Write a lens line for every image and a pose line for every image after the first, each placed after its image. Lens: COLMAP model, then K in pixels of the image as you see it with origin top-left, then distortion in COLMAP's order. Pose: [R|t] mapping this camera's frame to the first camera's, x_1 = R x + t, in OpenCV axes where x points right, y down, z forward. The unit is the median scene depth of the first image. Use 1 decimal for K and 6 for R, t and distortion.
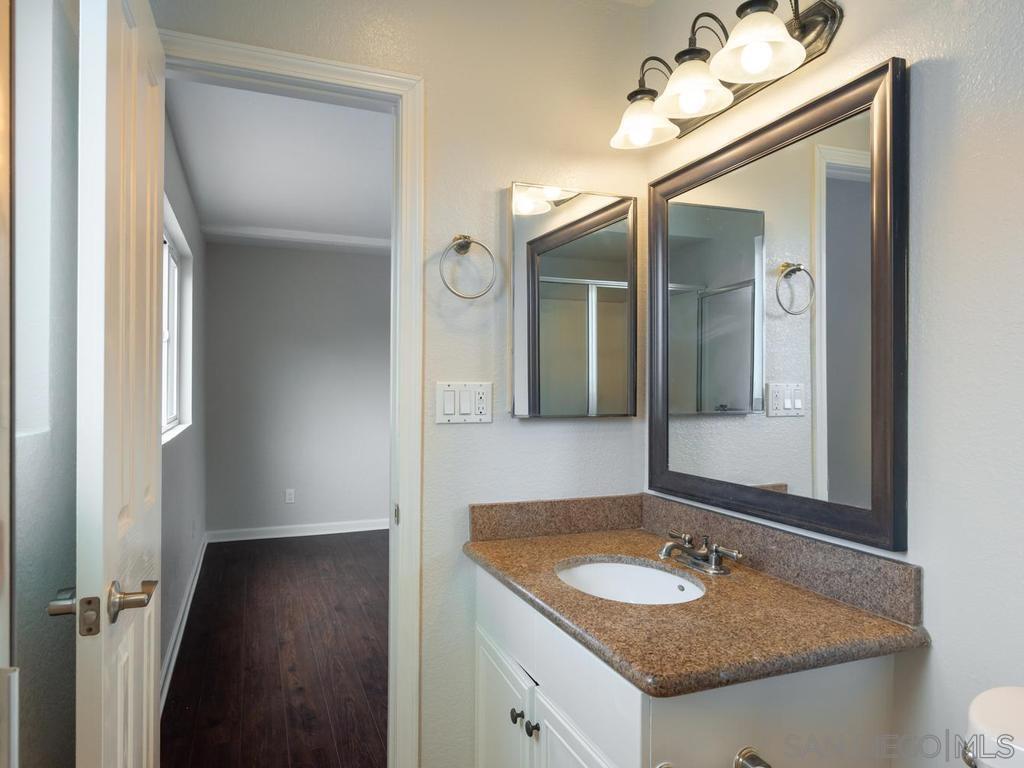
lens RADIAL K [[652.5, 0, 510.3], [0, 652.5, 386.0], [0, 0, 1]] dist [-0.000411, -0.000235]
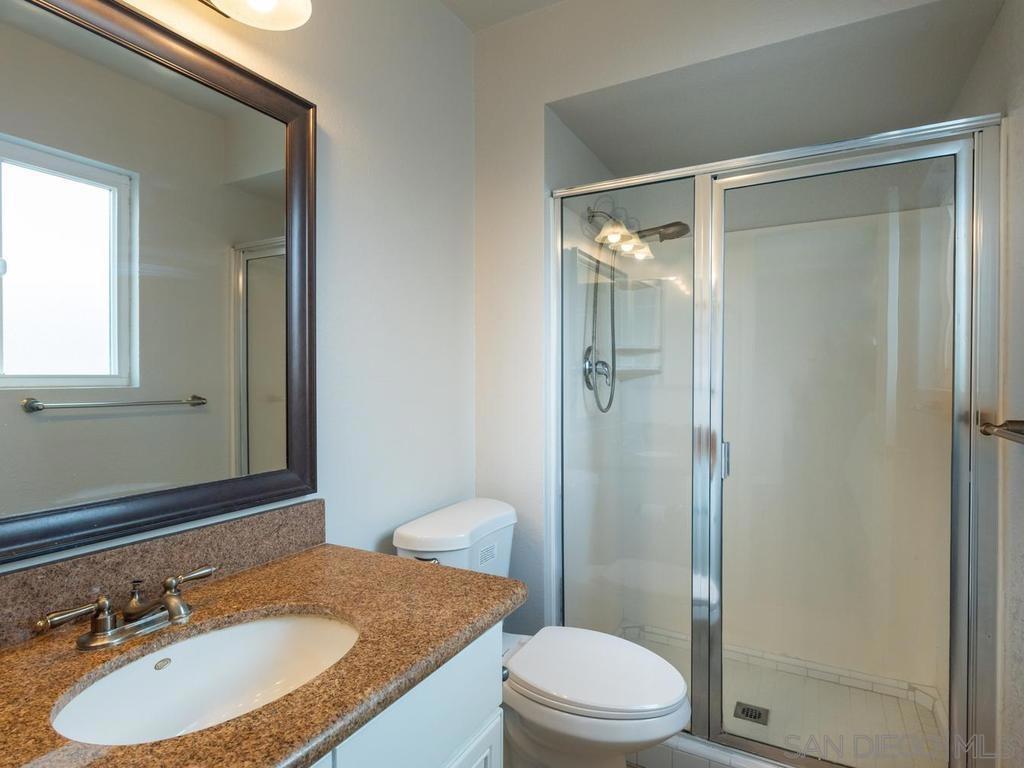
lens RADIAL K [[558.6, 0, 511.3], [0, 558.6, 380.8], [0, 0, 1]] dist [-0.001381, 0.000737]
pose [[-0.634028, -0.006374, 0.773284, -0.482476], [-0.004982, 0.999979, 0.004158, 0.024716], [-0.773294, -0.001216, -0.634046, 1.326069]]
